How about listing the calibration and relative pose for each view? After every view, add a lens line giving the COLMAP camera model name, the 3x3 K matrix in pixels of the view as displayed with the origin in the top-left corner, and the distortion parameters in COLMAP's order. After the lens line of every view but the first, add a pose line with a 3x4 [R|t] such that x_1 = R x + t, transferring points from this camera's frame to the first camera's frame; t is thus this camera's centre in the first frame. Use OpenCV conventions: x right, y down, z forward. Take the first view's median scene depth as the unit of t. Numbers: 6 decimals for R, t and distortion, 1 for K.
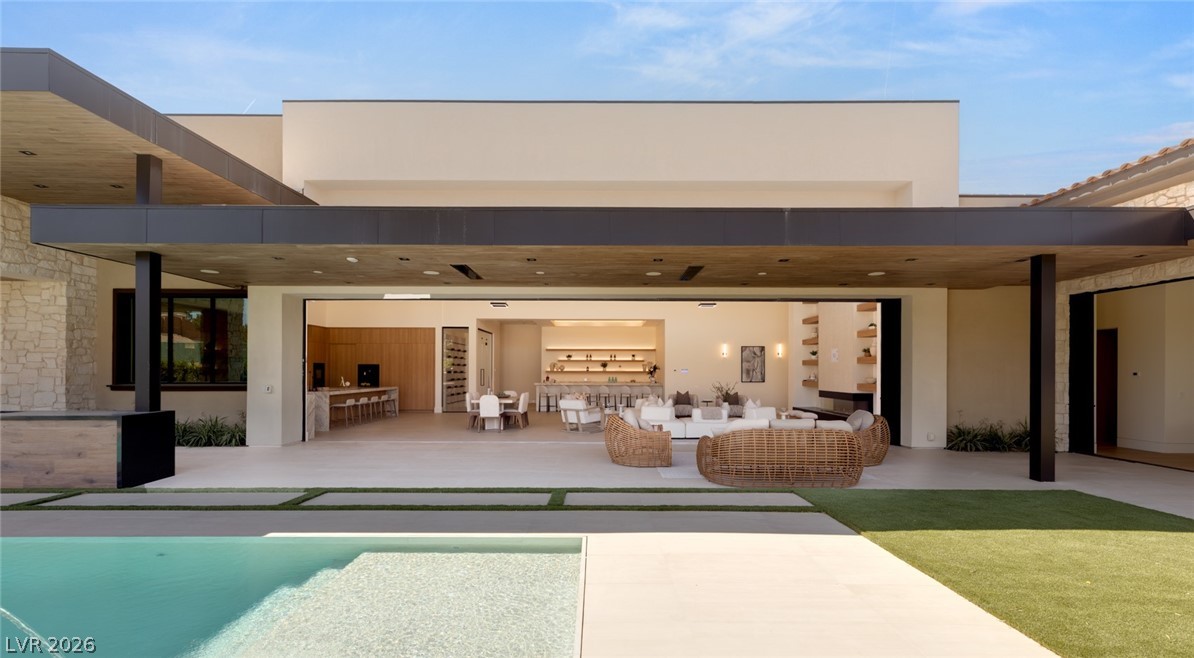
lens RADIAL K [[539.9, 0, 596.5], [0, 539.9, 368.8], [0, 0, 1]] dist [0.003340, -0.000737]
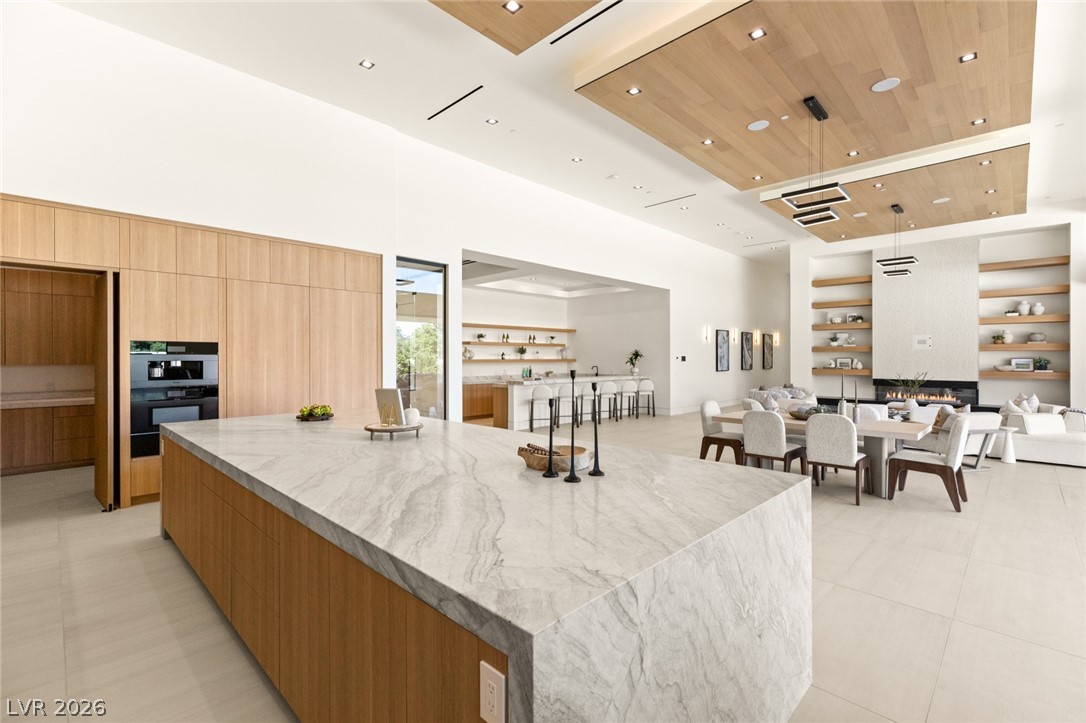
lens RADIAL K [[482.9, 0, 544.7], [0, 482.9, 358.2], [0, 0, 1]] dist [0.002214, 0.000533]
pose [[0.692660, -0.003347, 0.721256, -0.471759], [-0.000422, 0.999987, 0.005045, 0.000144], [-0.721264, -0.003799, 0.692650, 0.654663]]
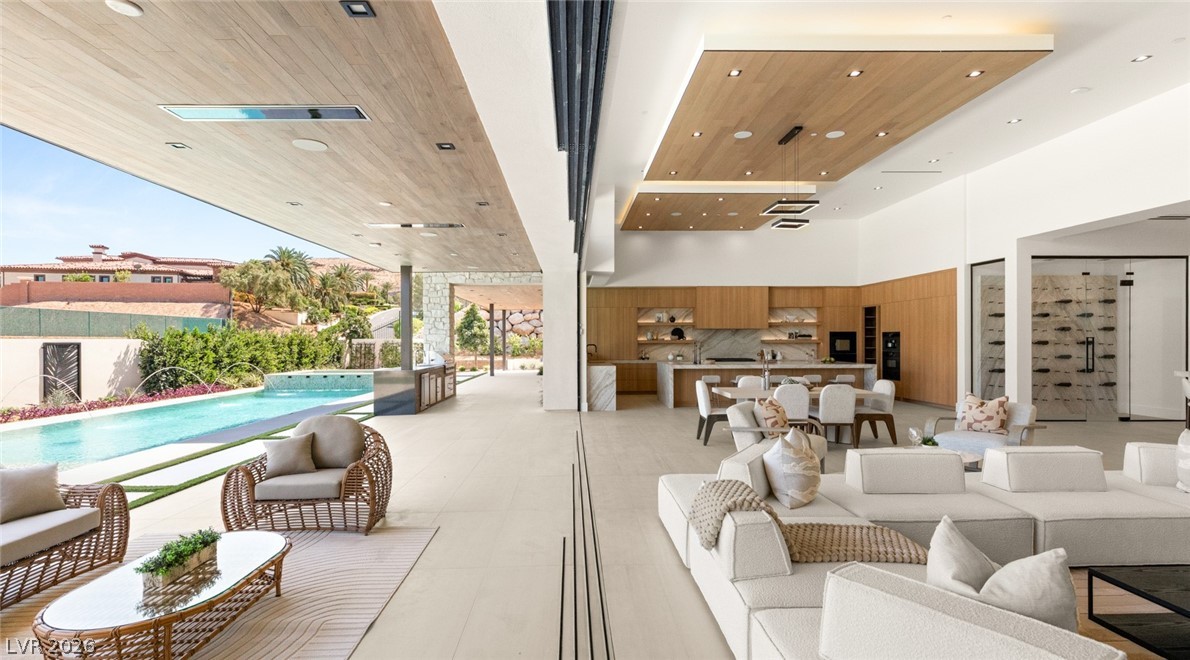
lens RADIAL K [[538.1, 0, 579.7], [0, 538.1, 341.4], [0, 0, 1]] dist [0.003340, -0.000737]
pose [[0.024130, -0.000803, -0.999709, 0.274827], [0.006737, 0.999977, -0.000641, 0.001900], [0.999686, -0.006719, 0.024135, 0.570304]]
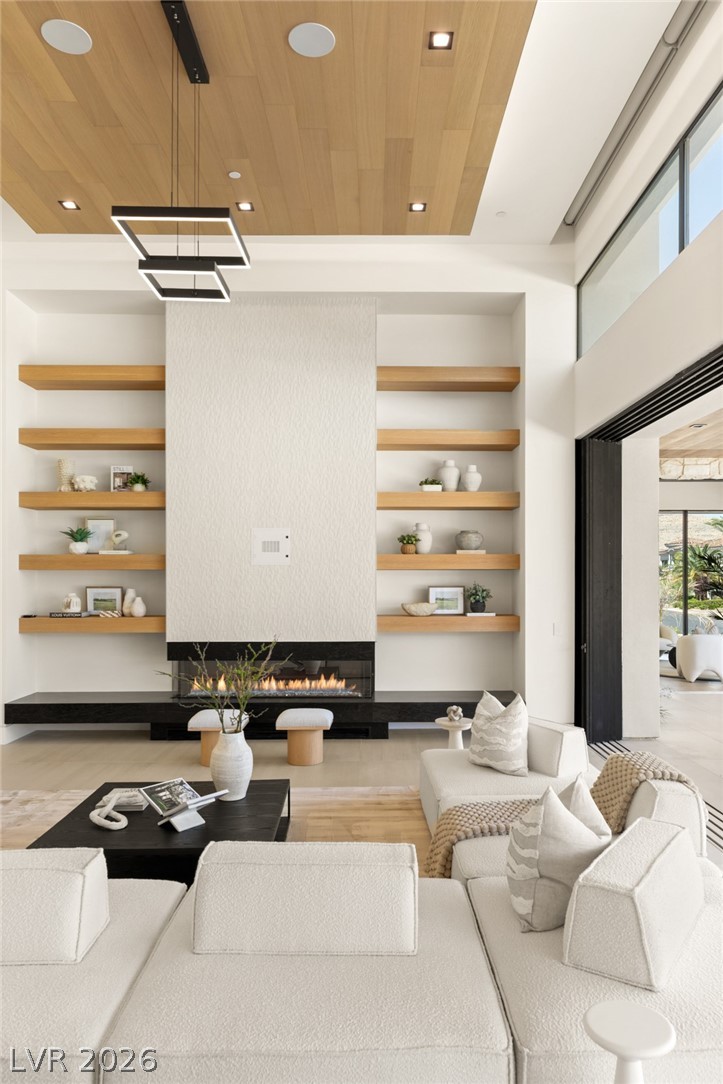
lens RADIAL K [[741.2, 0, 382.7], [0, 741.2, 570.1], [0, 0, 1]] dist [0.016686, 0.000997]
pose [[-0.028780, 0.005697, 0.999570, -0.060577], [-0.000672, 0.999983, -0.005718, -0.003594], [-0.999586, -0.000836, -0.028775, 0.690029]]
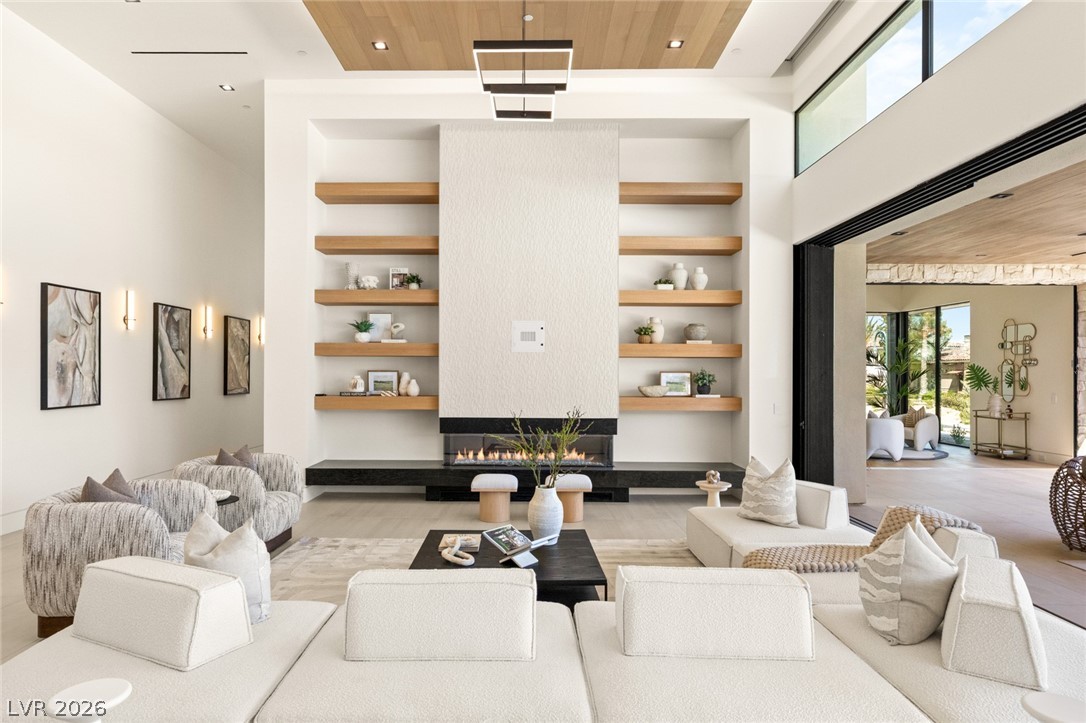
lens RADIAL K [[642.5, 0, 528.3], [0, 642.5, 366.1], [0, 0, 1]] dist [0.003561, 0.002094]
pose [[-0.002297, 0.007764, 0.999967, -0.063784], [-0.006238, 0.999950, -0.007778, 0.003005], [-0.999978, -0.006256, -0.002248, 0.737788]]
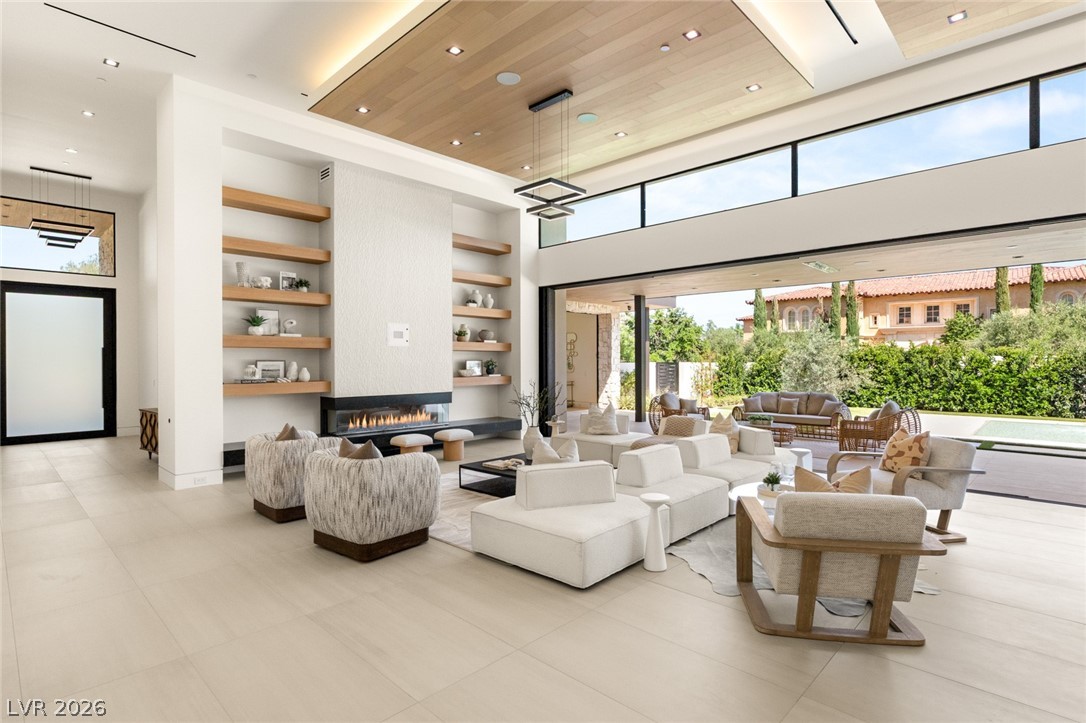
lens RADIAL K [[543.7, 0, 546.6], [0, 543.7, 360.0], [0, 0, 1]] dist [-0.005179, 0.001443]
pose [[-0.731731, -0.000548, 0.681593, -0.071085], [-0.002117, 0.999997, -0.001468, 0.003383], [-0.681590, -0.002518, -0.731730, 0.983702]]
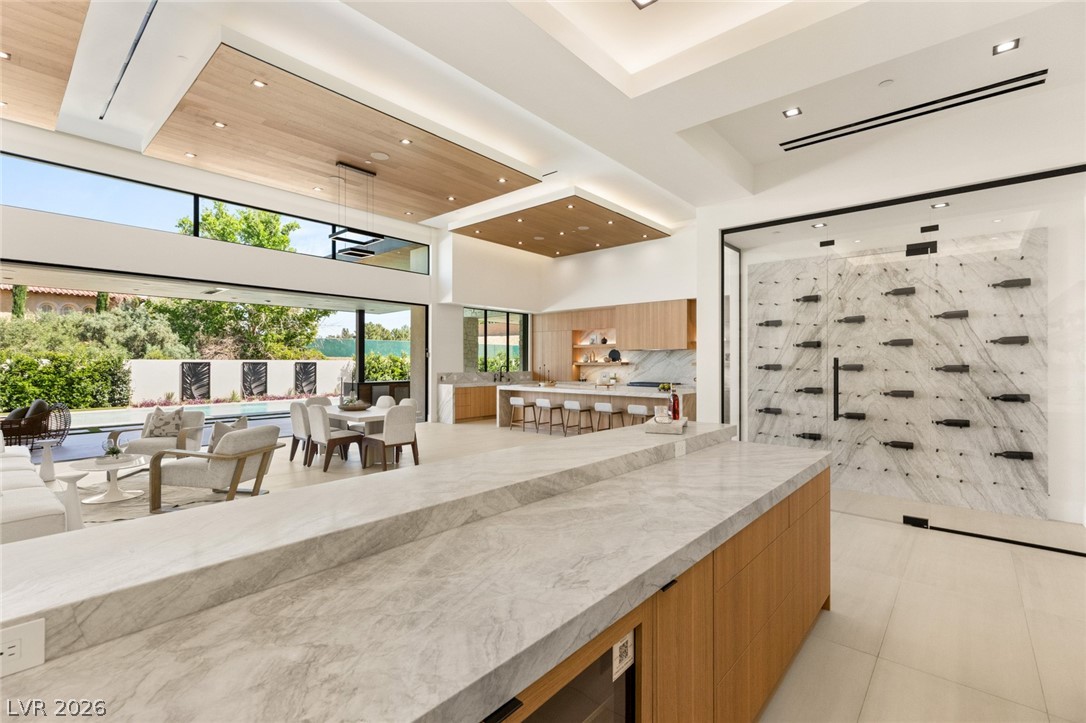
lens RADIAL K [[482.9, 0, 550.4], [0, 482.9, 362.2], [0, 0, 1]] dist [0.002214, 0.000533]
pose [[-0.645265, -0.004051, -0.763948, 0.062557], [0.000116, 0.999985, -0.005401, 0.004335], [0.763959, -0.003574, -0.645255, 1.116331]]
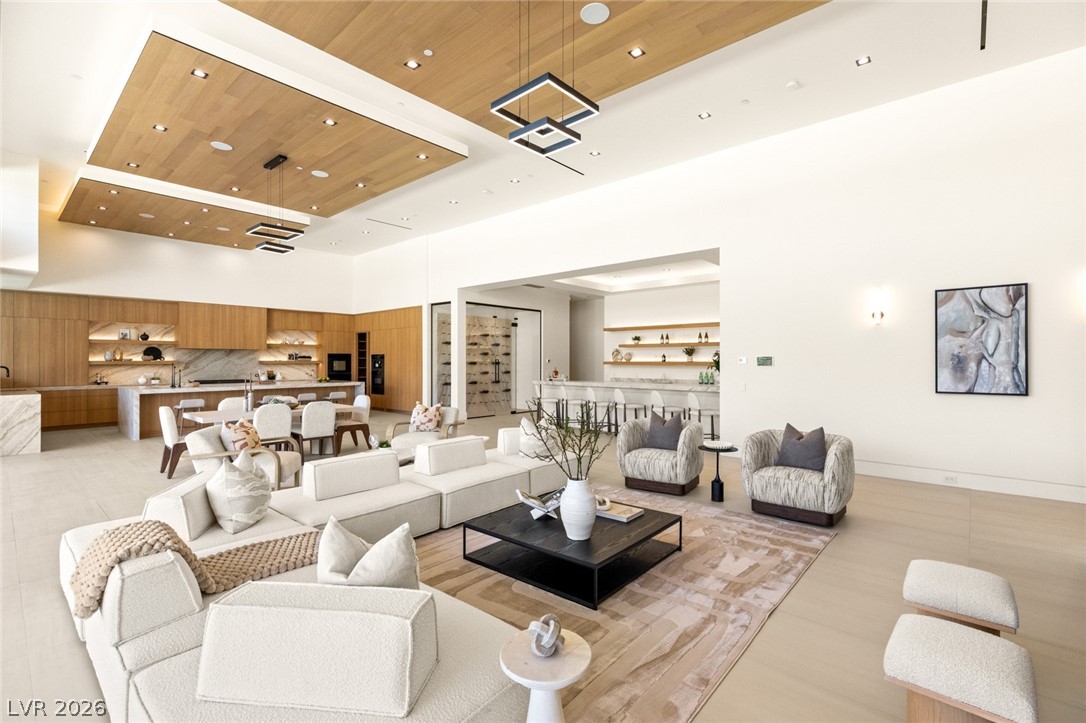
lens RADIAL K [[482.9, 0, 548.3], [0, 482.9, 360.0], [0, 0, 1]] dist [0.002214, 0.000533]
pose [[0.759528, -0.004066, -0.650462, 0.277002], [0.005021, 0.999987, -0.000388, 0.002192], [0.650455, -0.002971, 0.759539, 0.592622]]
